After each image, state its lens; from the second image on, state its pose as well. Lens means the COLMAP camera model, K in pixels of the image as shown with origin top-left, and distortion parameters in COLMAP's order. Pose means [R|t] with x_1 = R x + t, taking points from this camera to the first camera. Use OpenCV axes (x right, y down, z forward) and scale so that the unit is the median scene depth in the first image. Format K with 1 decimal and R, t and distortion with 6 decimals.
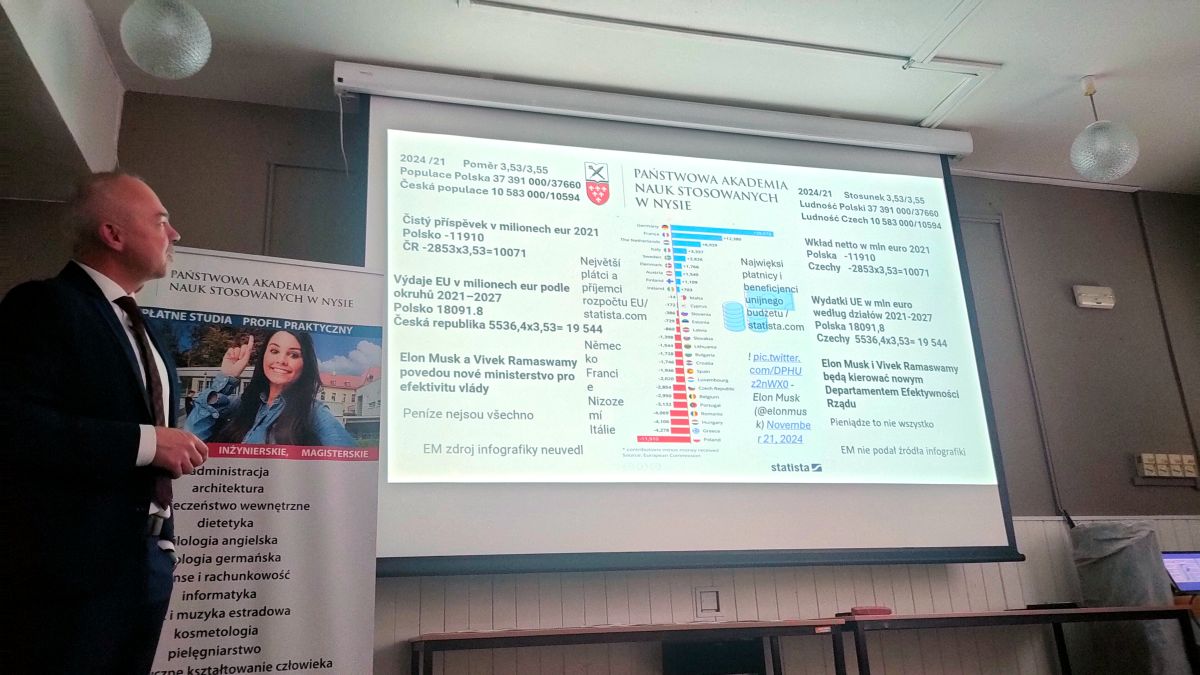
lens RADIAL K [[901.0, 0, 600.0], [0, 901.0, 335.2], [0, 0, 1]] dist [0.035337, -0.037931]
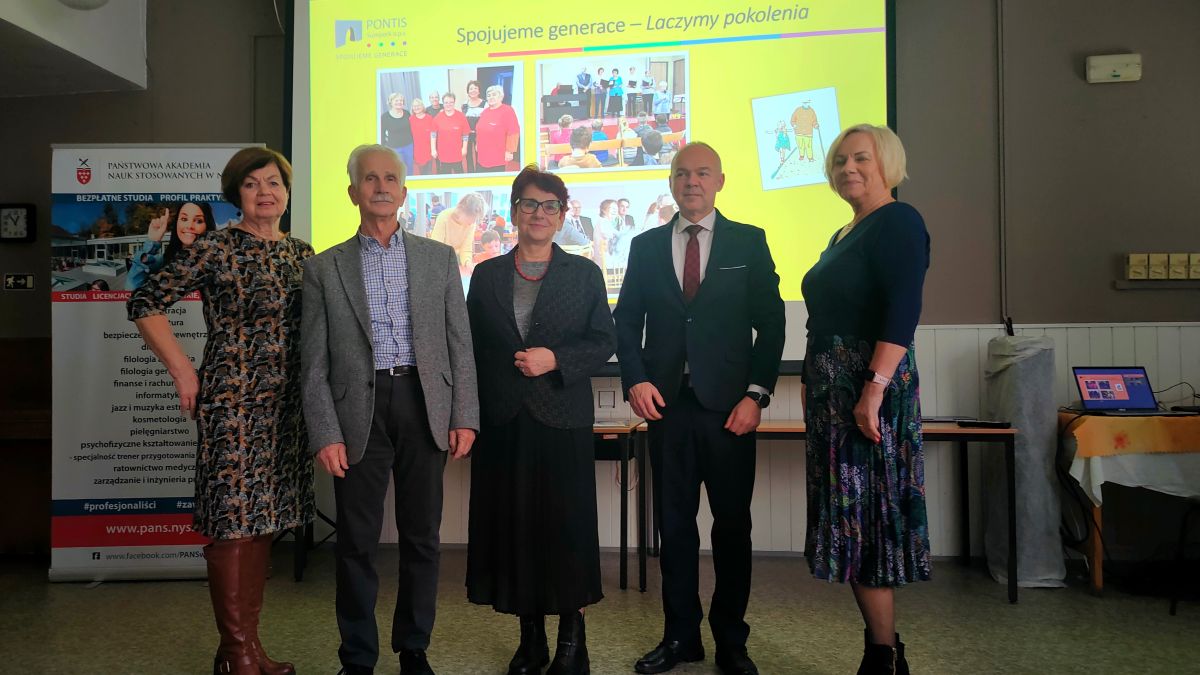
lens RADIAL K [[901.0, 0, 606.0], [0, 901.0, 340.5], [0, 0, 1]] dist [0.035337, -0.037931]
pose [[0.925399, 0.024483, -0.378203, 0.587050], [0.088035, 0.956730, 0.277342, -0.103020], [0.368628, -0.289947, 0.883201, -0.000120]]
